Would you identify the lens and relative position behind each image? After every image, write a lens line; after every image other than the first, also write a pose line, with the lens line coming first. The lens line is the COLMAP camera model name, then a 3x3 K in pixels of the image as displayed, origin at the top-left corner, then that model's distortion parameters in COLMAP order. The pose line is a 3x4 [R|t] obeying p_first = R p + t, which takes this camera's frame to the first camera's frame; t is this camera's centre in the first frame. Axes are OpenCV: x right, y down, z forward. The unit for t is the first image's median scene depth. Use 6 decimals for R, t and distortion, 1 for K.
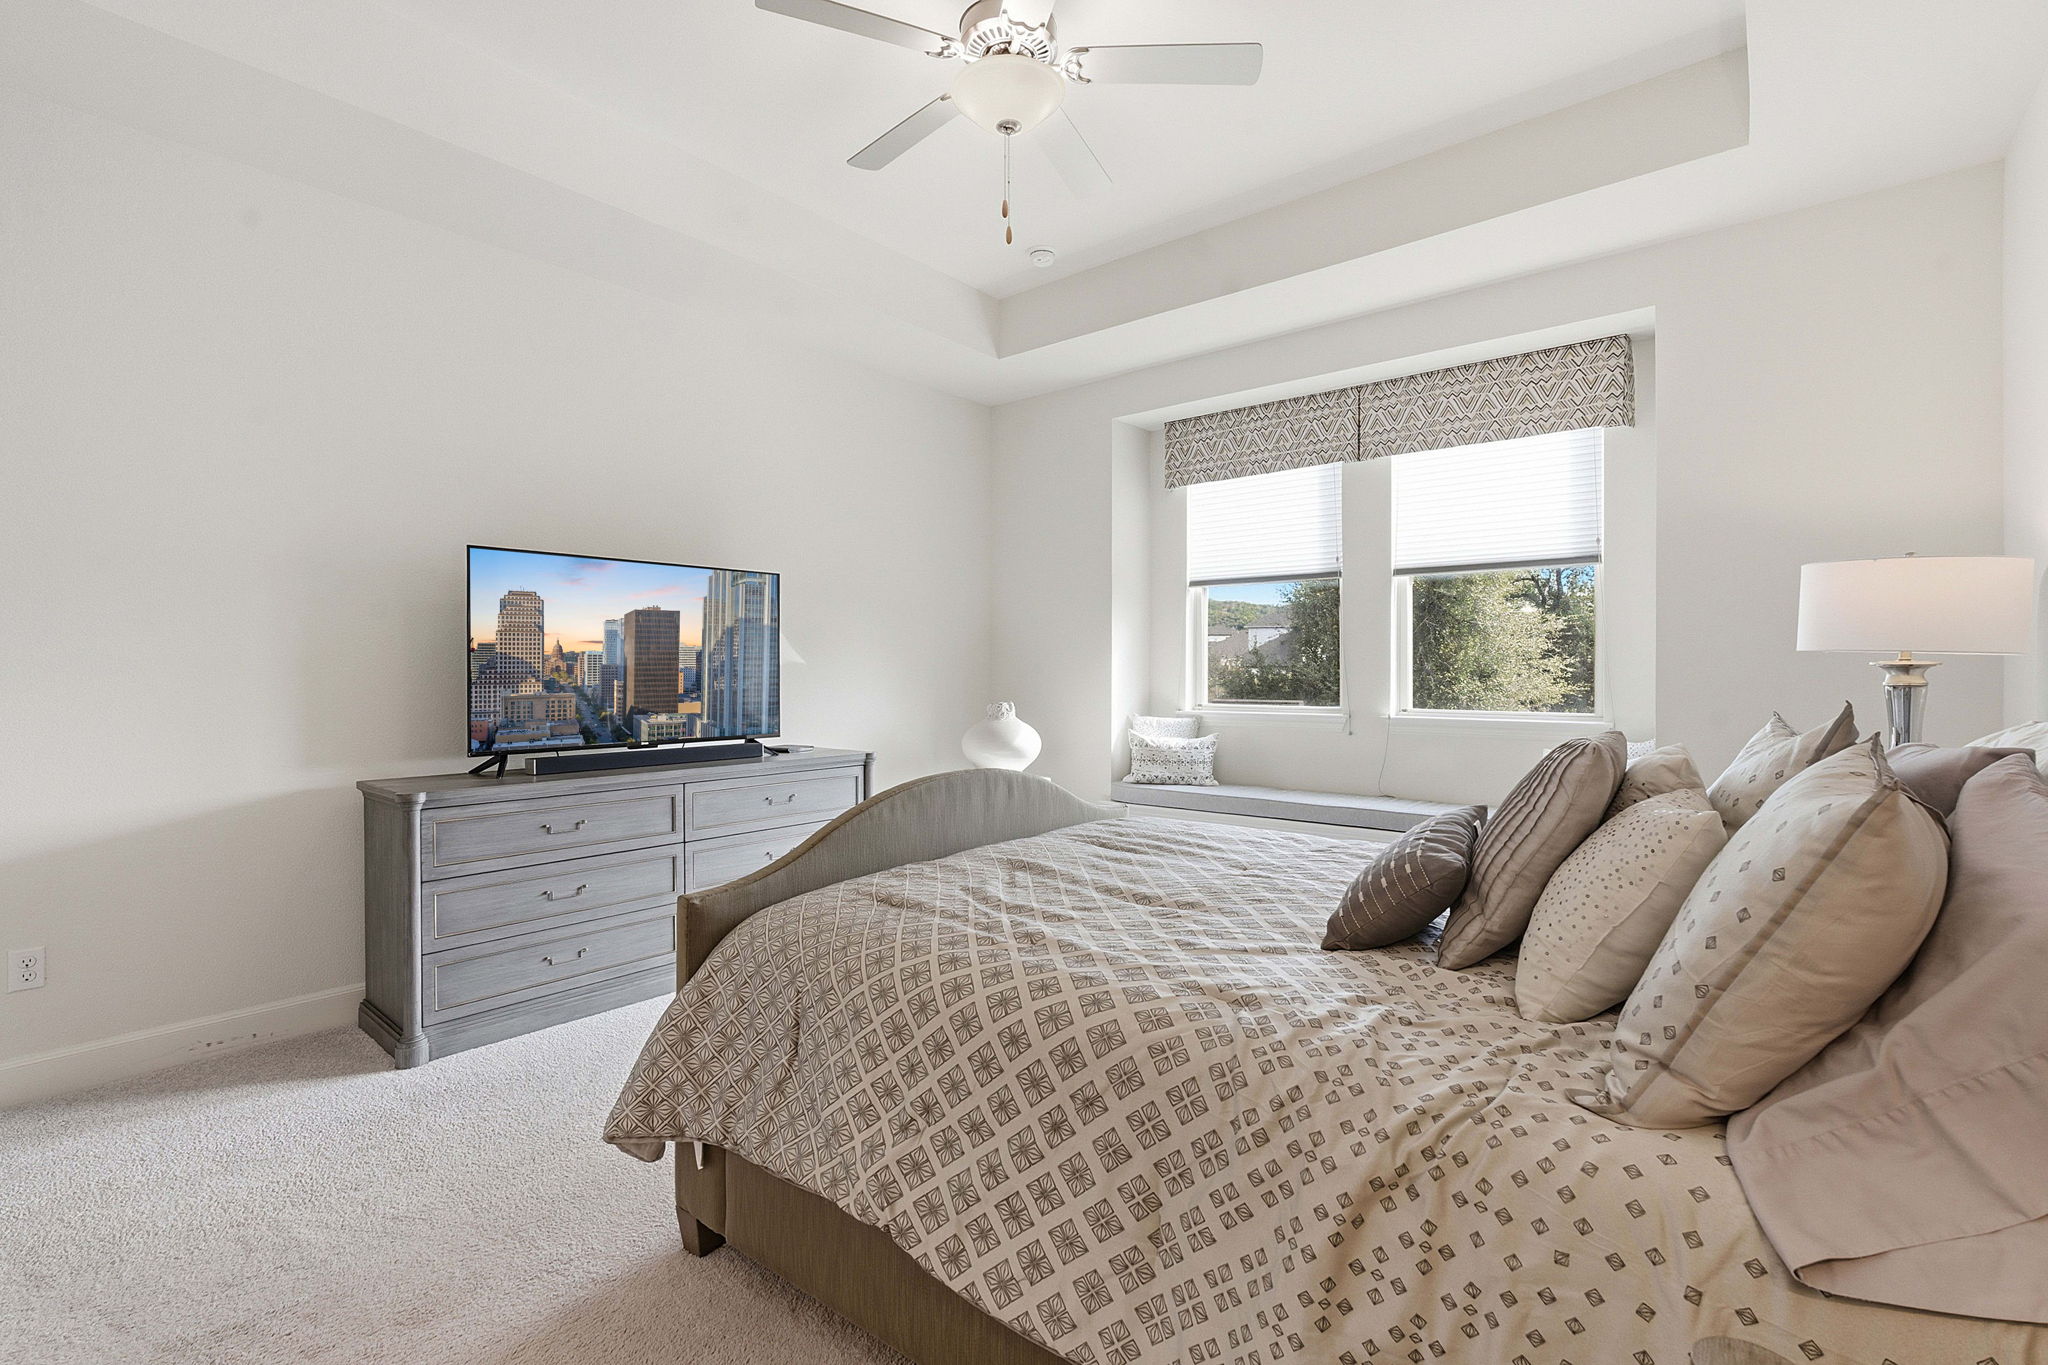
lens RADIAL K [[905.8, 0, 1031.6], [0, 905.8, 674.3], [0, 0, 1]] dist [-0.017457, 0.005644]
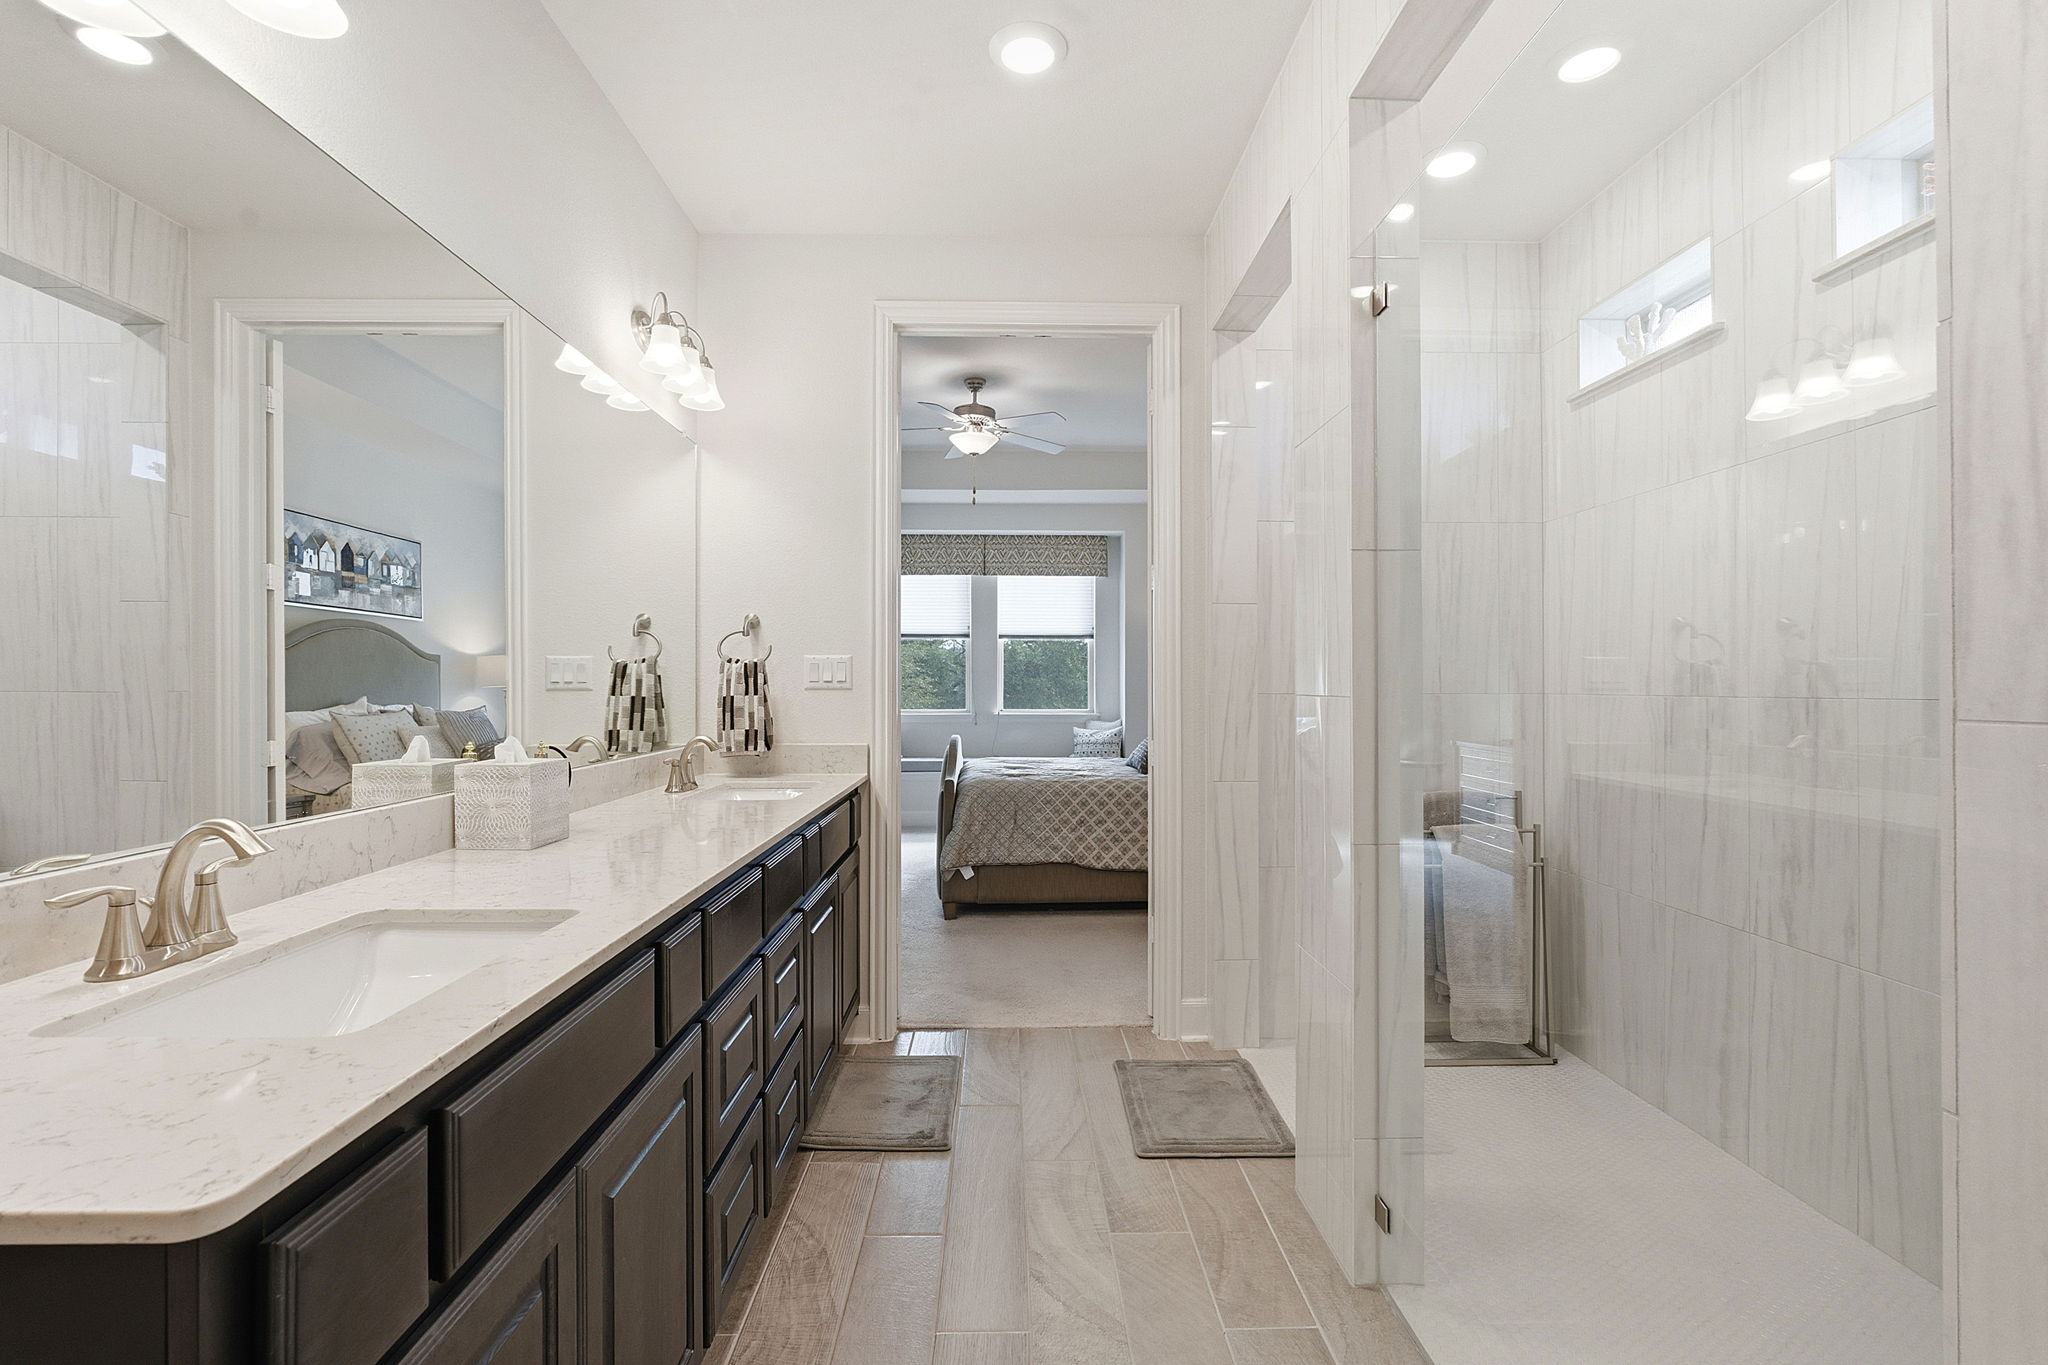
lens RADIAL K [[905.8, 0, 1020.3], [0, 905.8, 689.7], [0, 0, 1]] dist [-0.017457, 0.005644]
pose [[0.754316, 0.002305, 0.656507, -2.396397], [-0.001500, 0.999997, -0.001787, -0.003452], [-0.656510, 0.000363, 0.754317, -1.330596]]
